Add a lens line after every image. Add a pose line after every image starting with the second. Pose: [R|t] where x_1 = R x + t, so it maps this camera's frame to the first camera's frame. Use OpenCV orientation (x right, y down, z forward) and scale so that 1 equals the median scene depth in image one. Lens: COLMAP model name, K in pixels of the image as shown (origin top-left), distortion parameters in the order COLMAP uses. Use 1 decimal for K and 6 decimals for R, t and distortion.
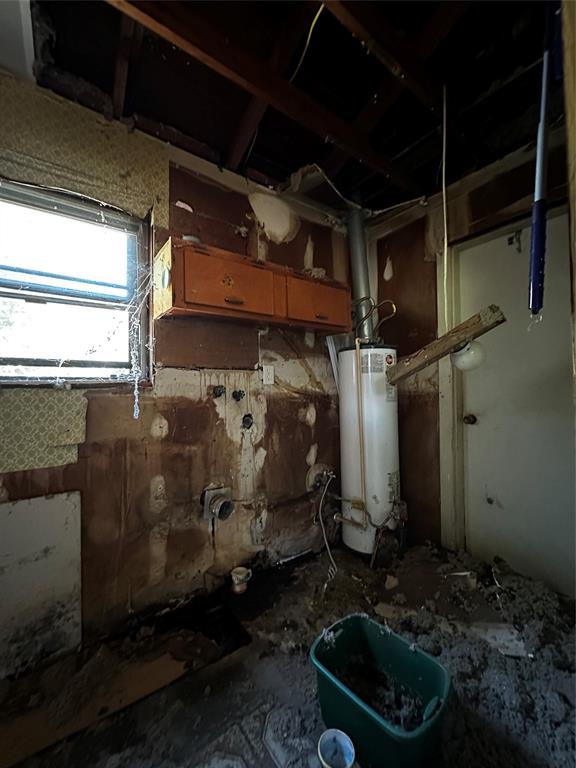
lens RADIAL K [[306.5, 0, 288.4], [0, 306.5, 384.4], [0, 0, 1]] dist [-0.002641, 0.000704]
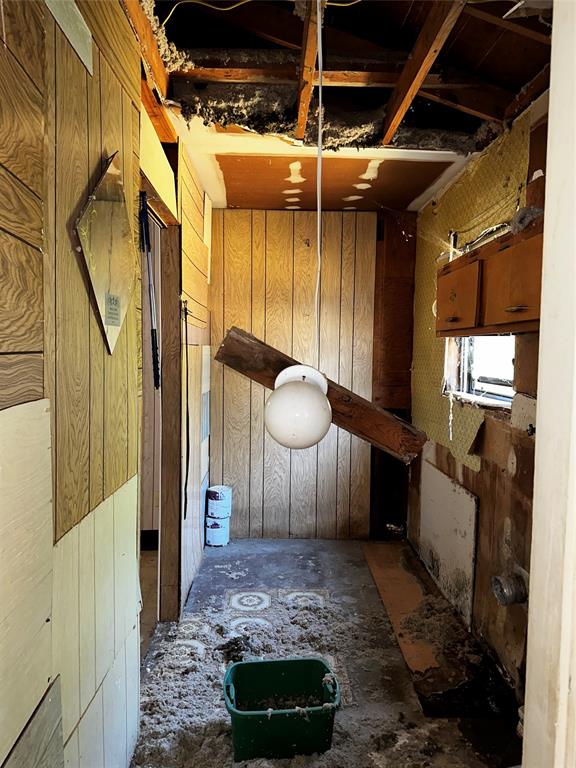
lens RADIAL K [[538.3, 0, 288.0], [0, 538.3, 384.0], [0, 0, 1]] dist [0.025680, -0.003052]
pose [[-0.564336, 0.056920, -0.823580, 1.115551], [0.004740, 0.997827, 0.065715, -0.175390], [0.825531, 0.033182, -0.563380, 1.280350]]
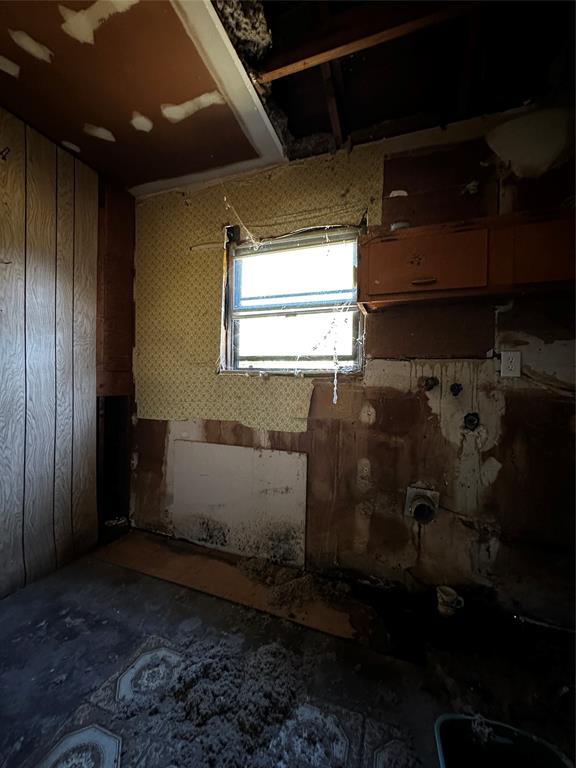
lens RADIAL K [[306.5, 0, 288.4], [0, 306.5, 384.4], [0, 0, 1]] dist [-0.002641, 0.000704]
pose [[0.557705, 0.037951, -0.829172, 0.307606], [-0.013571, 0.999238, 0.036607, -0.002147], [0.829929, -0.009163, 0.557794, 0.159278]]
